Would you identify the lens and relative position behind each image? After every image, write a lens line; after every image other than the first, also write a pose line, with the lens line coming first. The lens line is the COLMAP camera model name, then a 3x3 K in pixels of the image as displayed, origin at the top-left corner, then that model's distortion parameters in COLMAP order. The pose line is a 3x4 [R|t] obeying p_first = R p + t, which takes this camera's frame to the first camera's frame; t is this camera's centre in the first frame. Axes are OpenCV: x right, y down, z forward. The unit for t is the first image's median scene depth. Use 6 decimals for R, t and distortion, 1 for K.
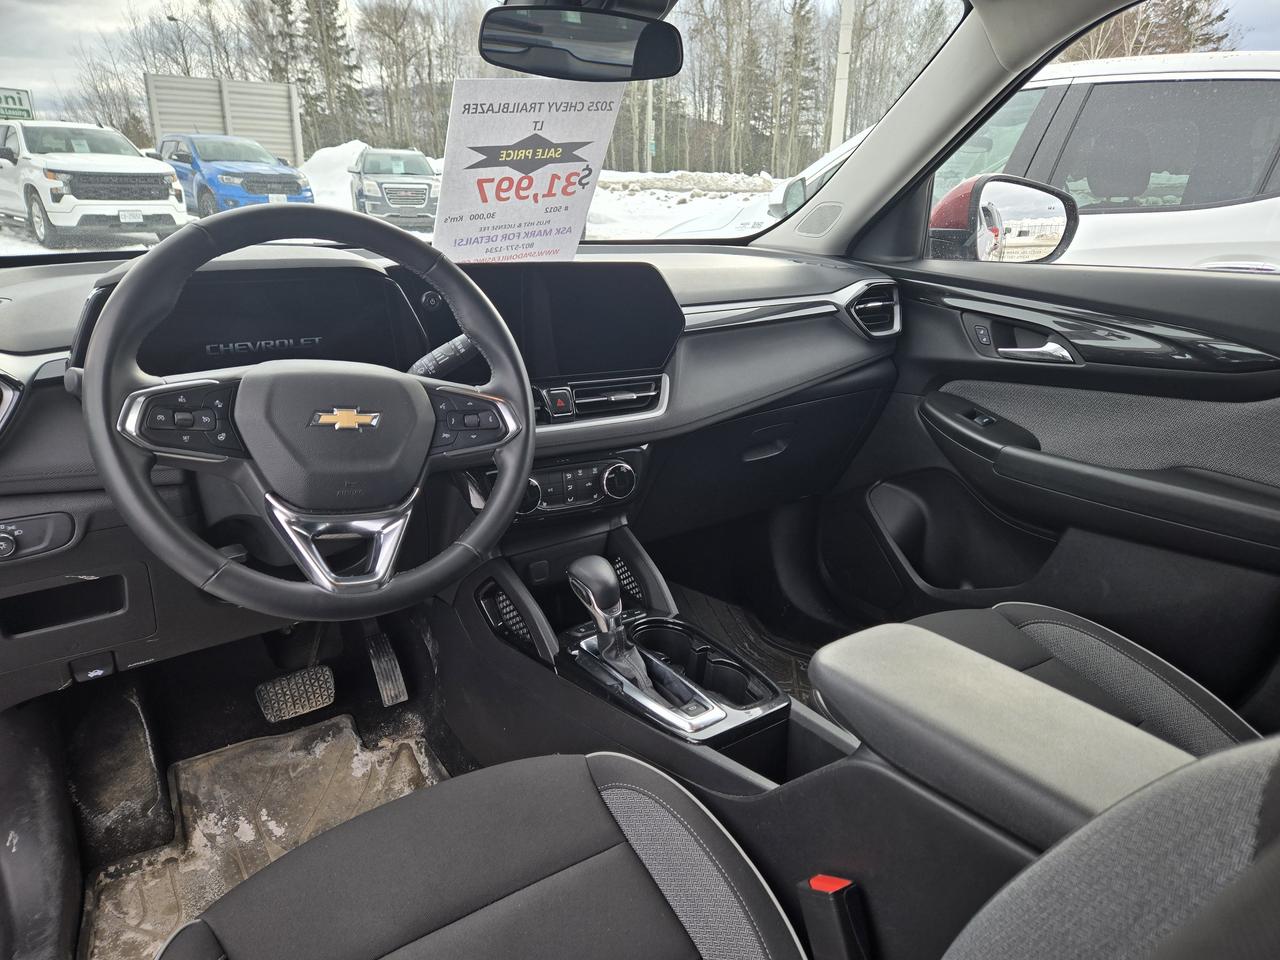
lens RADIAL K [[877.3, 0, 646.1], [0, 877.3, 482.9], [0, 0, 1]] dist [0.004828, -0.030644]
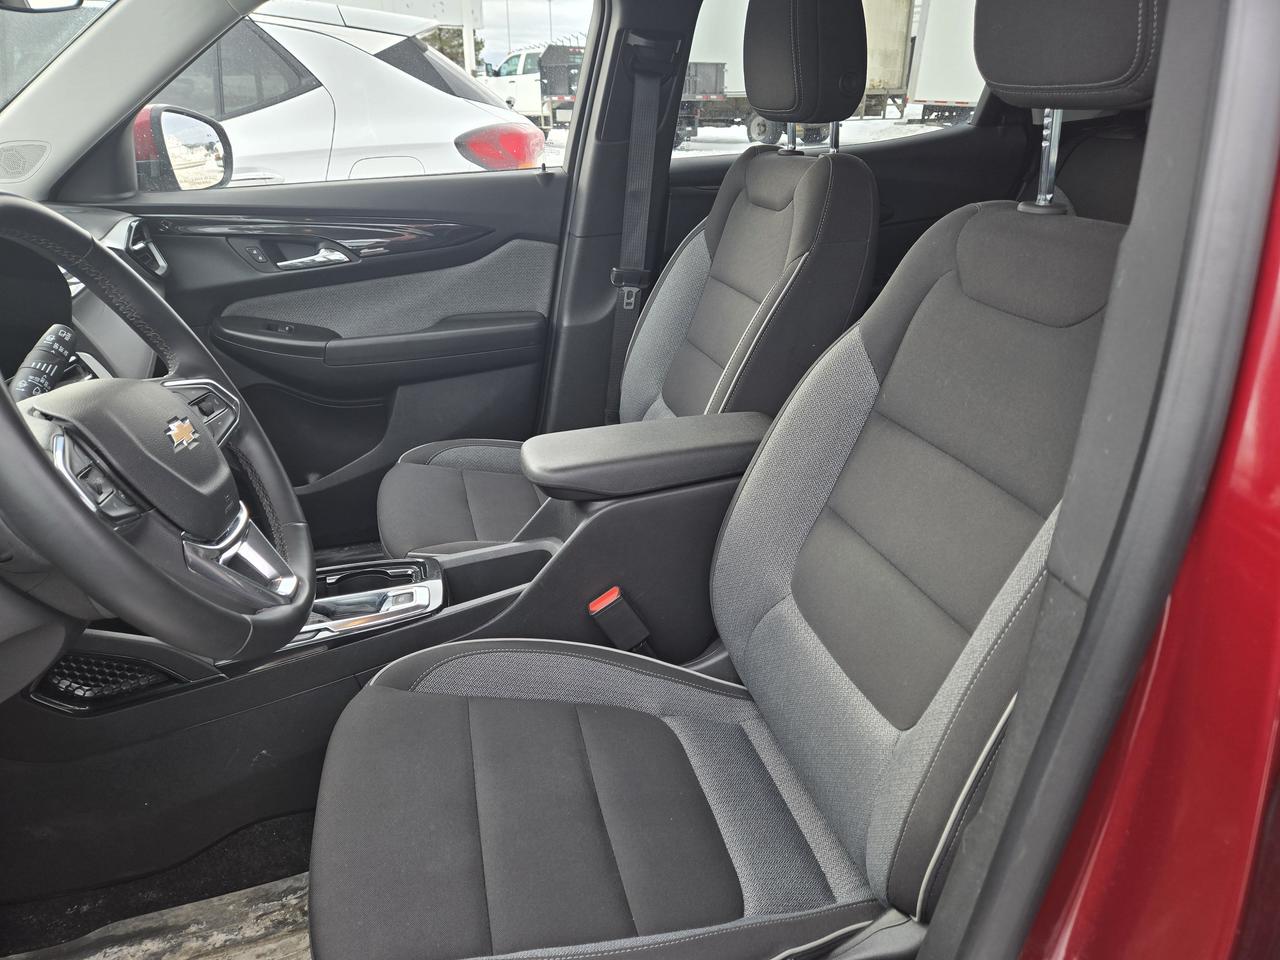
lens RADIAL K [[877.3, 0, 646.1], [0, 877.3, 482.9], [0, 0, 1]] dist [0.004828, -0.030644]
pose [[0.362552, -0.392676, 0.845199, -0.523390], [0.313473, 0.905442, 0.286199, -0.075838], [-0.877662, 0.161185, 0.451363, 0.125920]]
